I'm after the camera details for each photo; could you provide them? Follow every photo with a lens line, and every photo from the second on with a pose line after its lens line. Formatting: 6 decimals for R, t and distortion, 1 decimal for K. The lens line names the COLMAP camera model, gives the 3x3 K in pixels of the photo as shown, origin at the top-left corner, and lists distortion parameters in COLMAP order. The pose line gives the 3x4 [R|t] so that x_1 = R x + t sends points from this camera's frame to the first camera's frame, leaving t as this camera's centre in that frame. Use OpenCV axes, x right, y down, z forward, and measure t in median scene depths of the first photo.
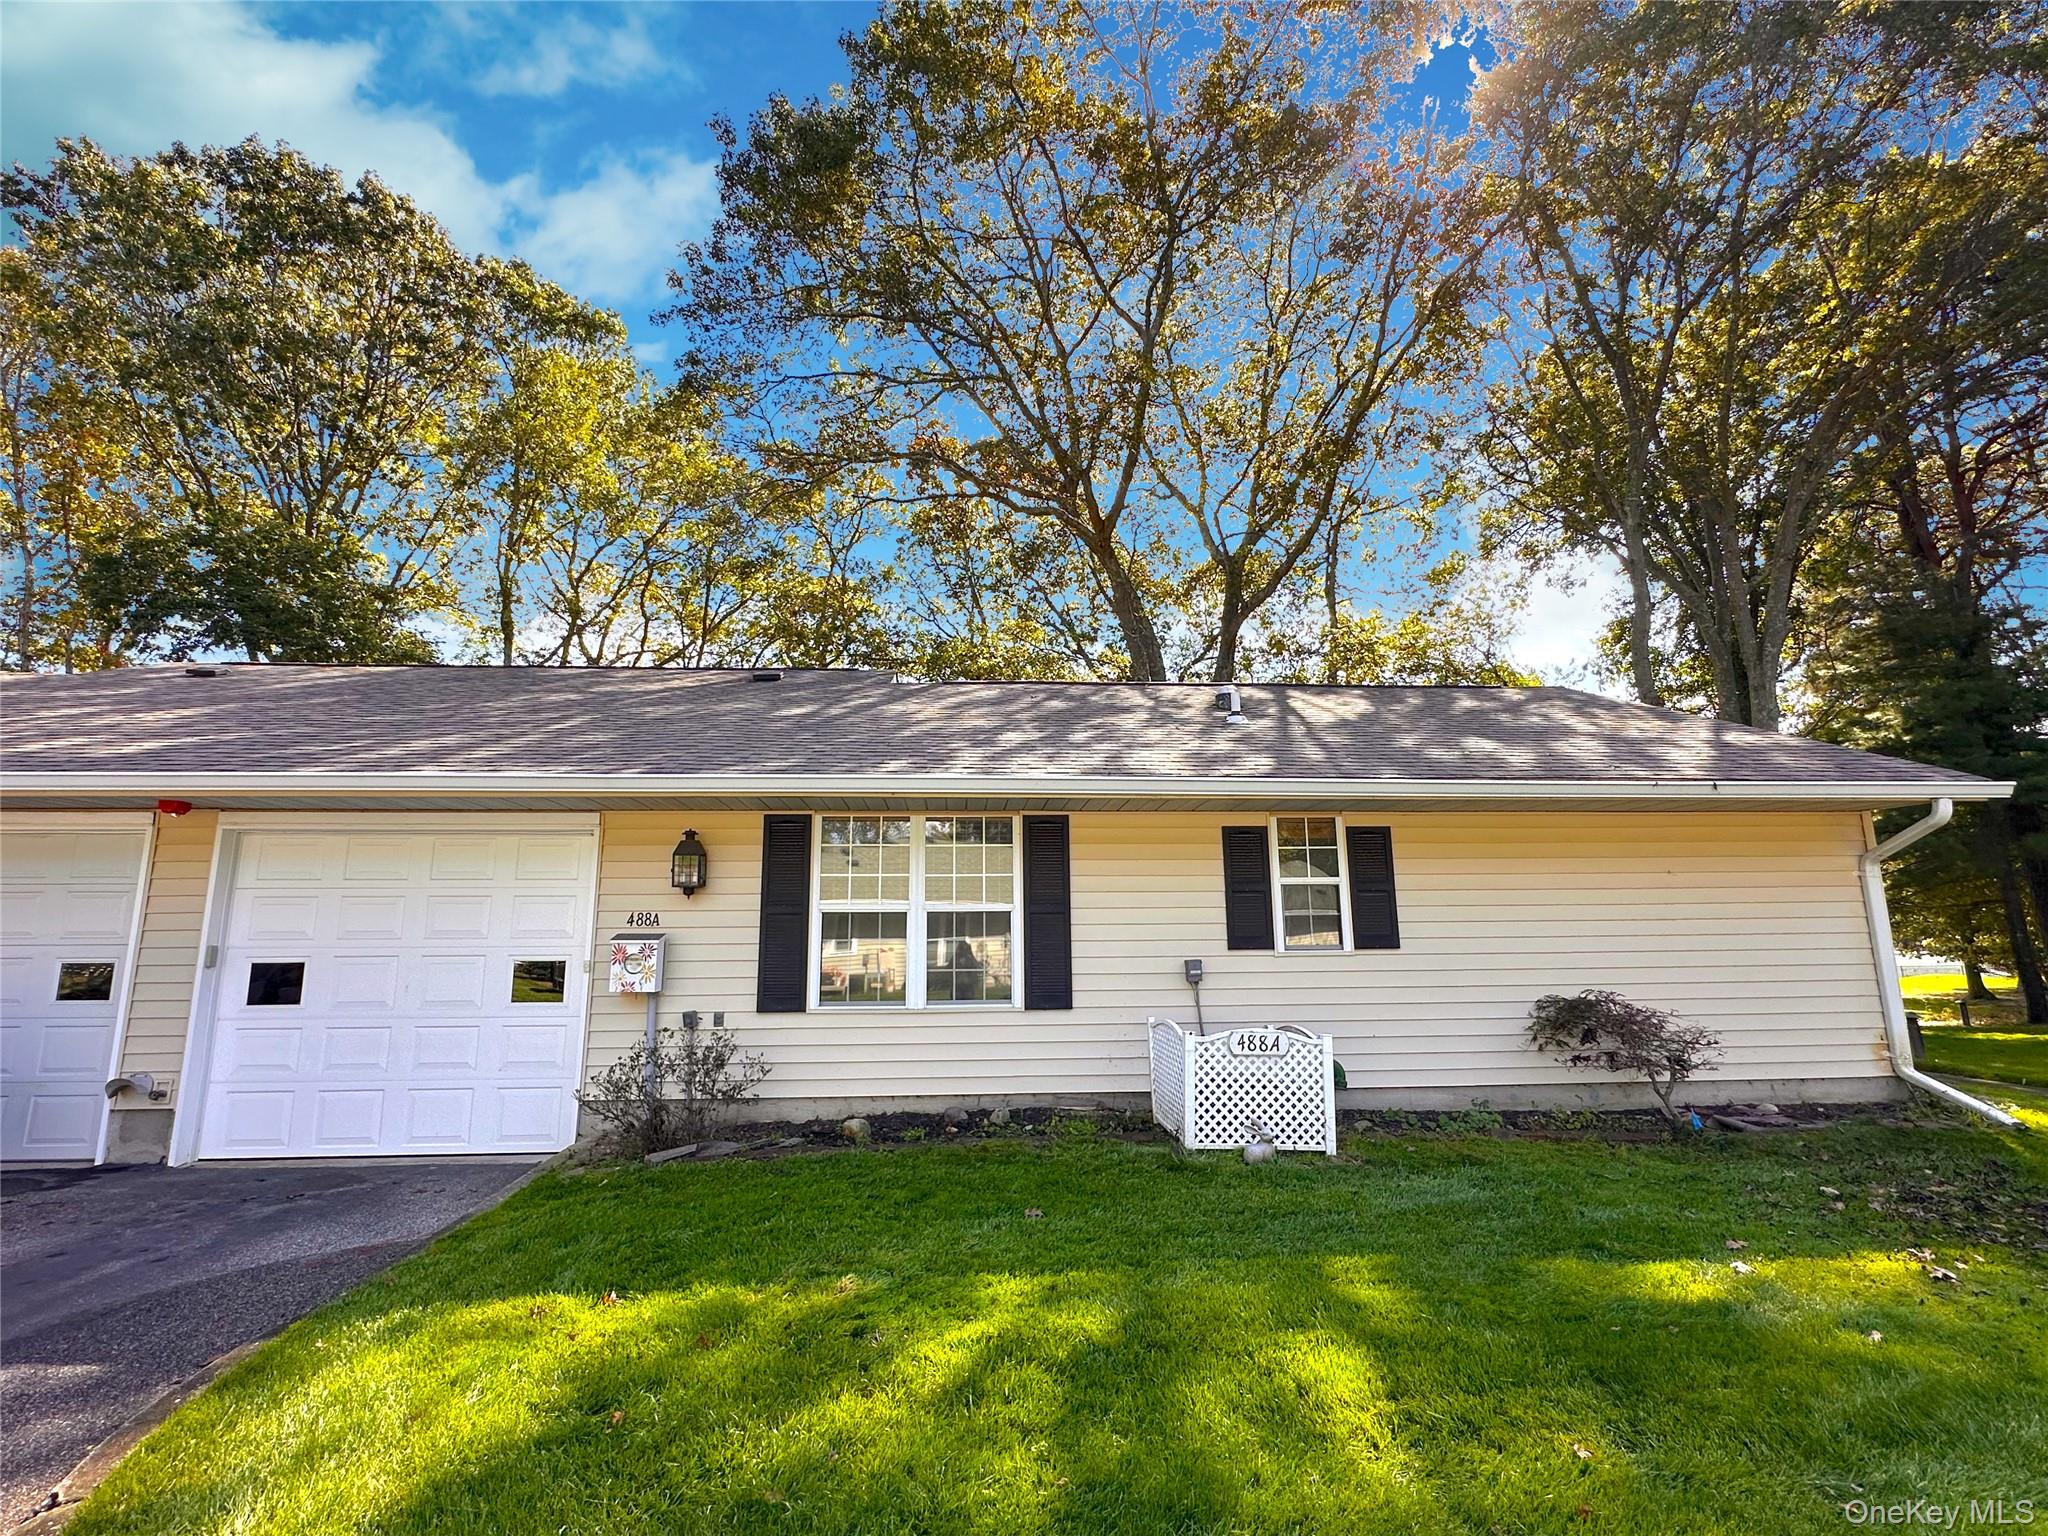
lens RADIAL K [[829.1, 0, 1024.0], [0, 829.1, 768.0], [0, 0, 1]] dist [-0.007602, 0.002122]
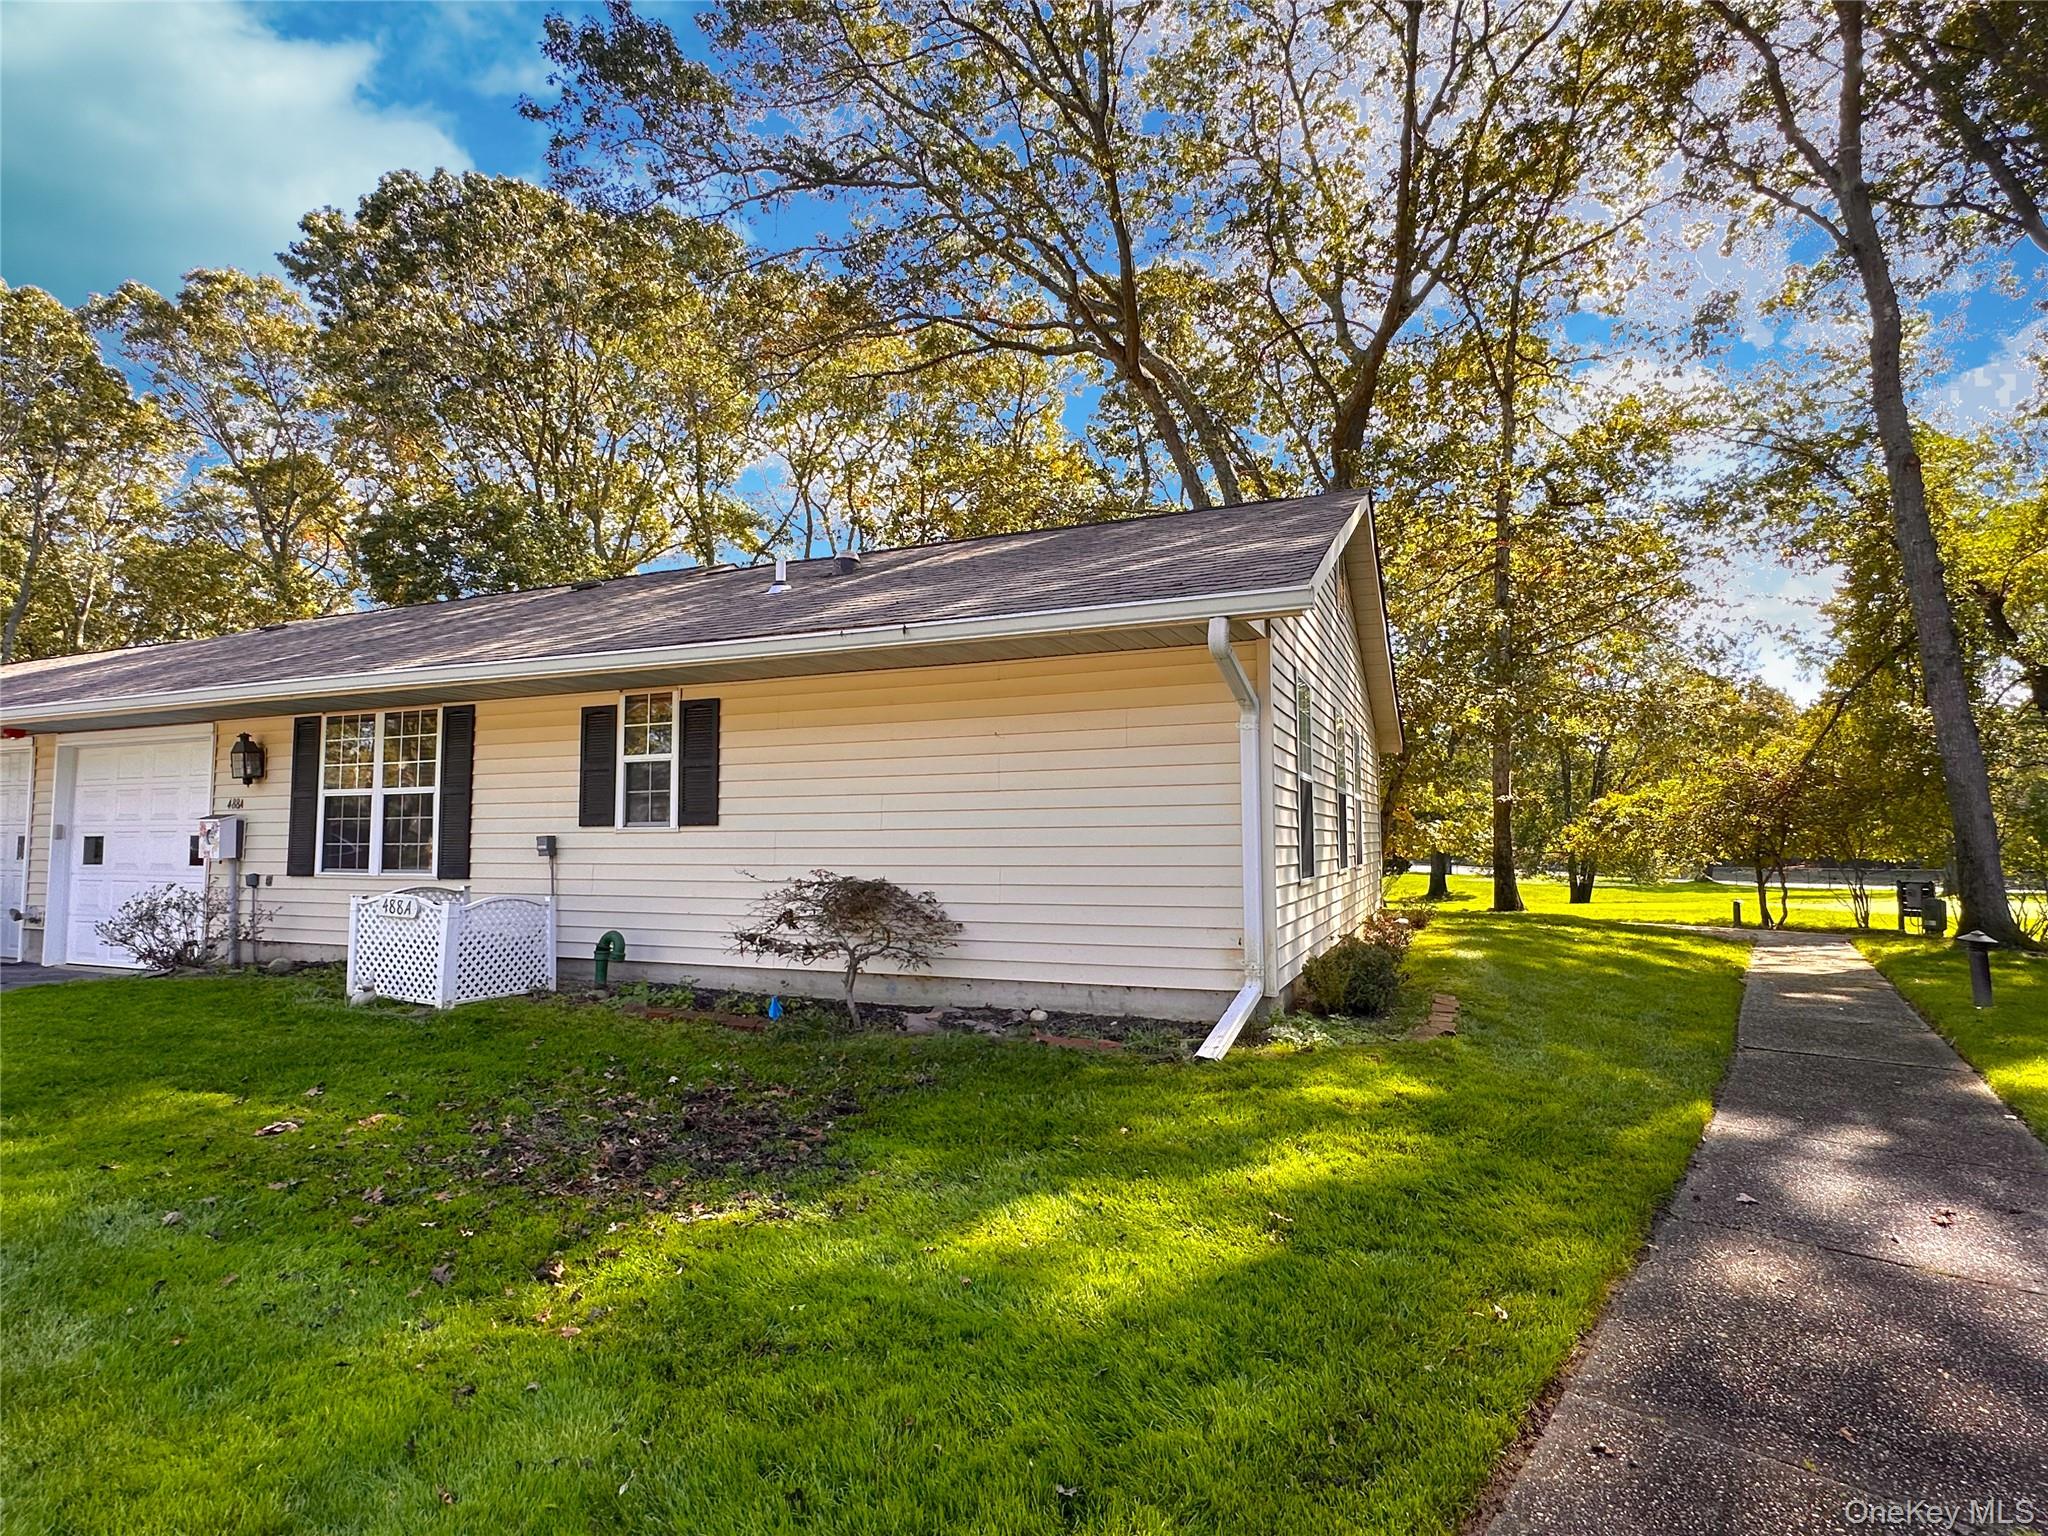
lens RADIAL K [[901.0, 0, 1054.1], [0, 901.0, 742.3], [0, 0, 1]] dist [-0.007721, 0.000987]
pose [[0.922324, -0.037957, -0.384548, 1.228338], [0.078298, 0.992878, 0.089794, 0.060581], [0.378401, -0.112929, 0.918727, 0.204858]]
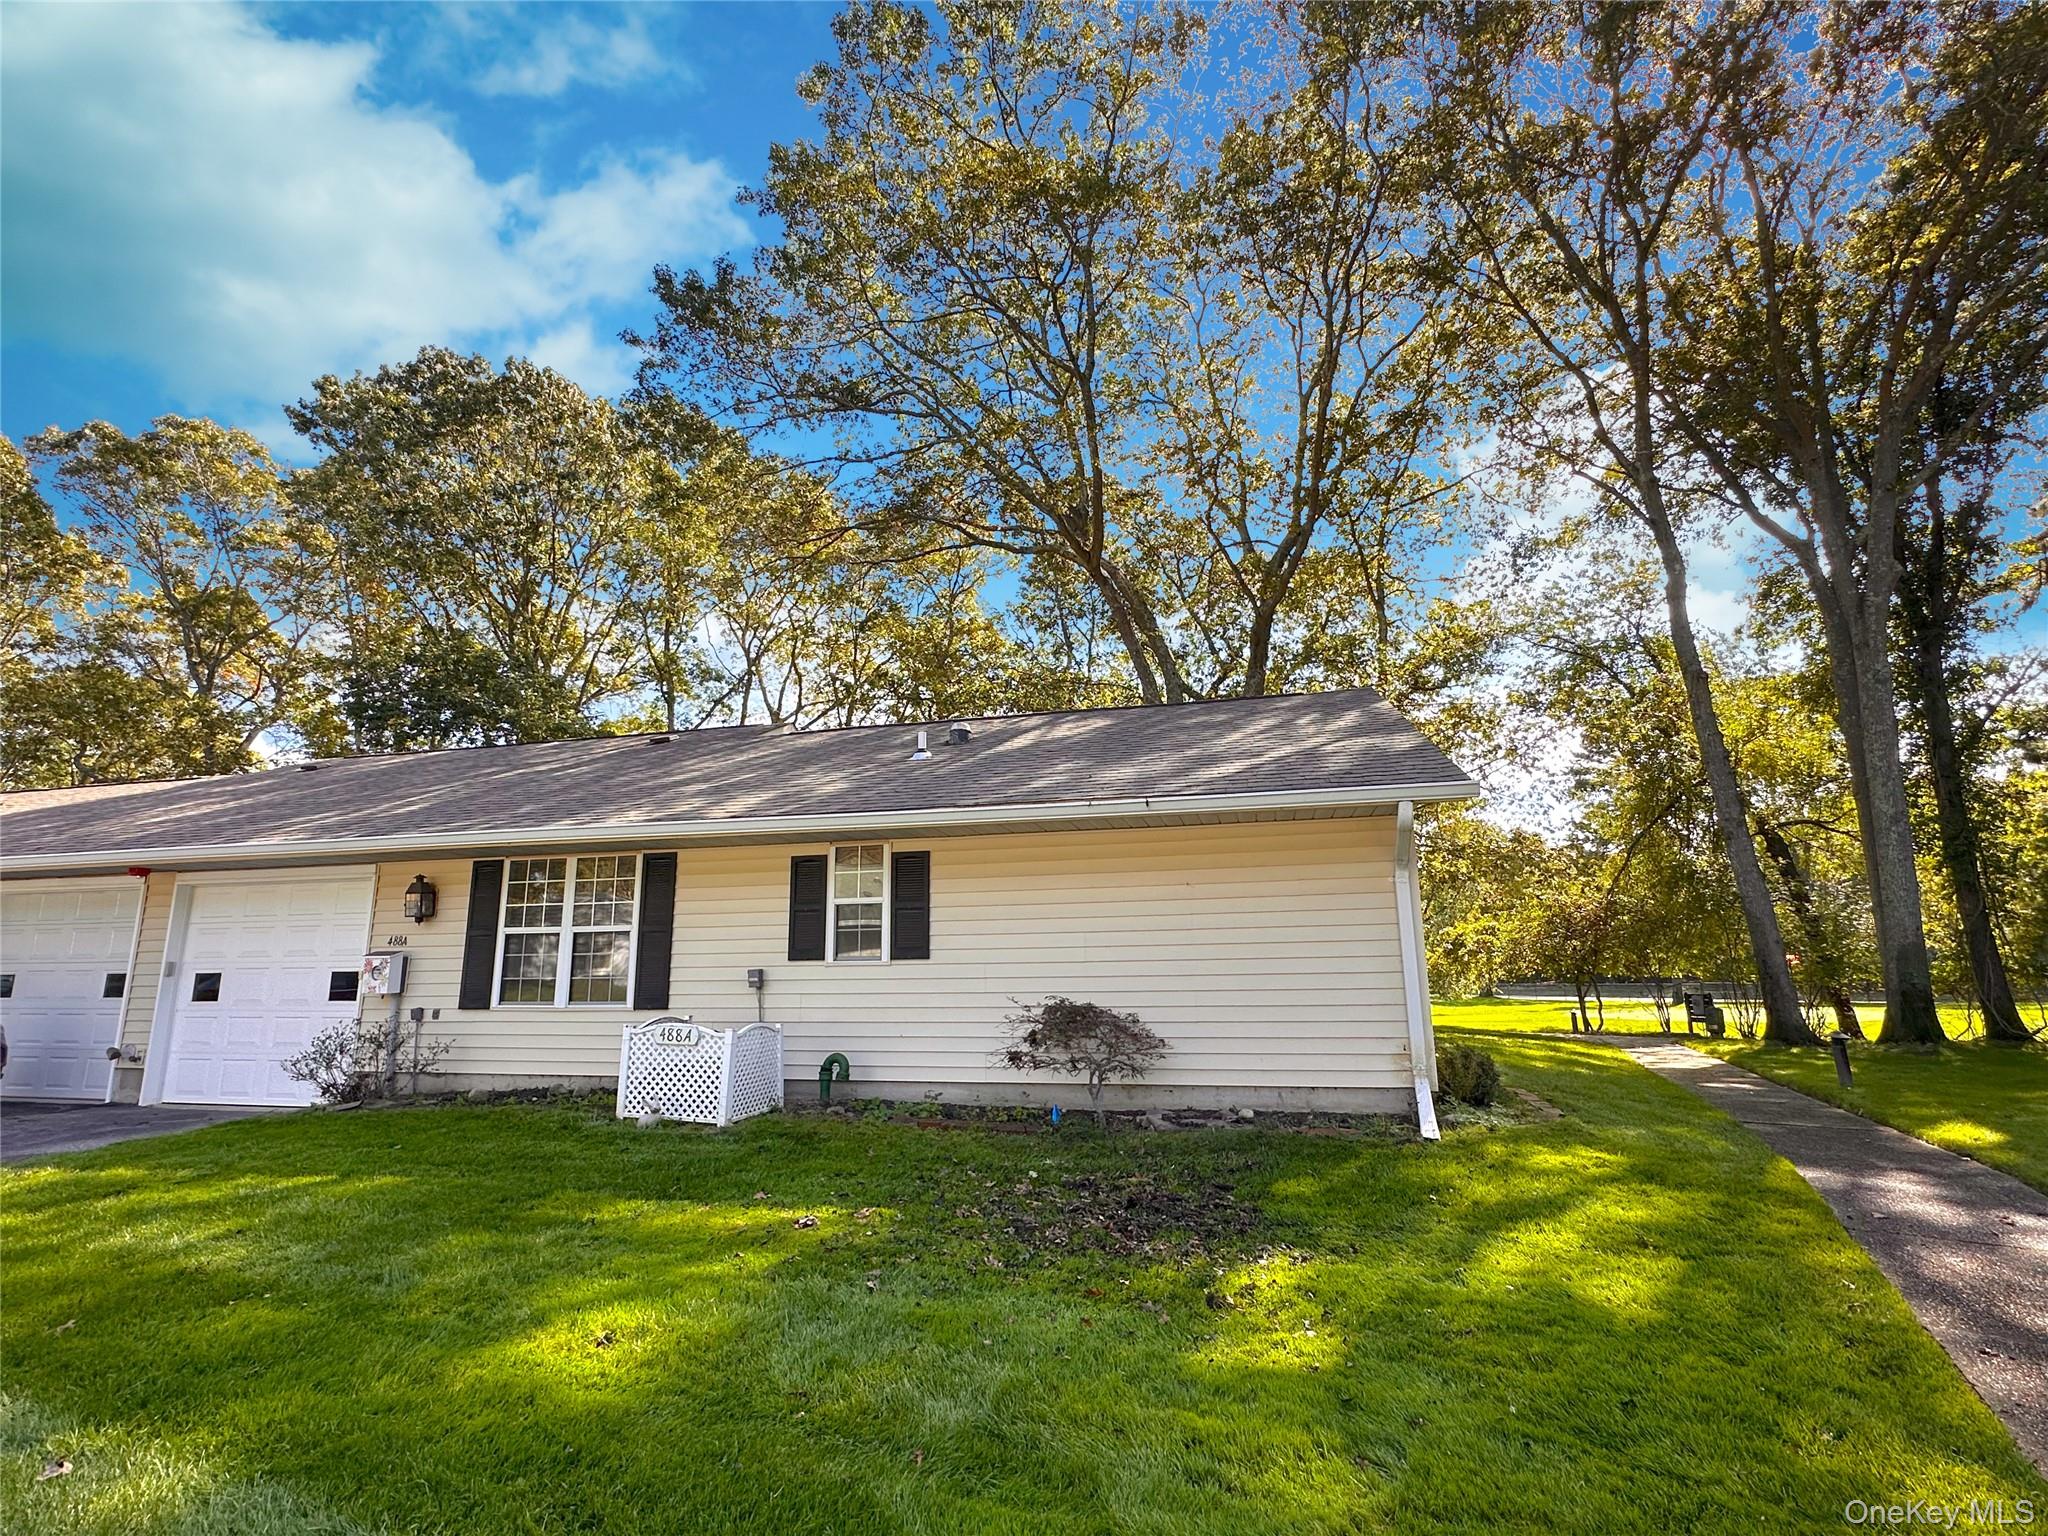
lens RADIAL K [[816.1, 0, 1024.8], [0, 816.1, 773.4], [0, 0, 1]] dist [-0.003605, -0.000139]
pose [[0.965099, -0.064531, -0.253811, 0.888468], [0.060685, 0.997893, -0.022963, -0.001085], [0.254758, 0.006759, 0.966981, -0.046422]]
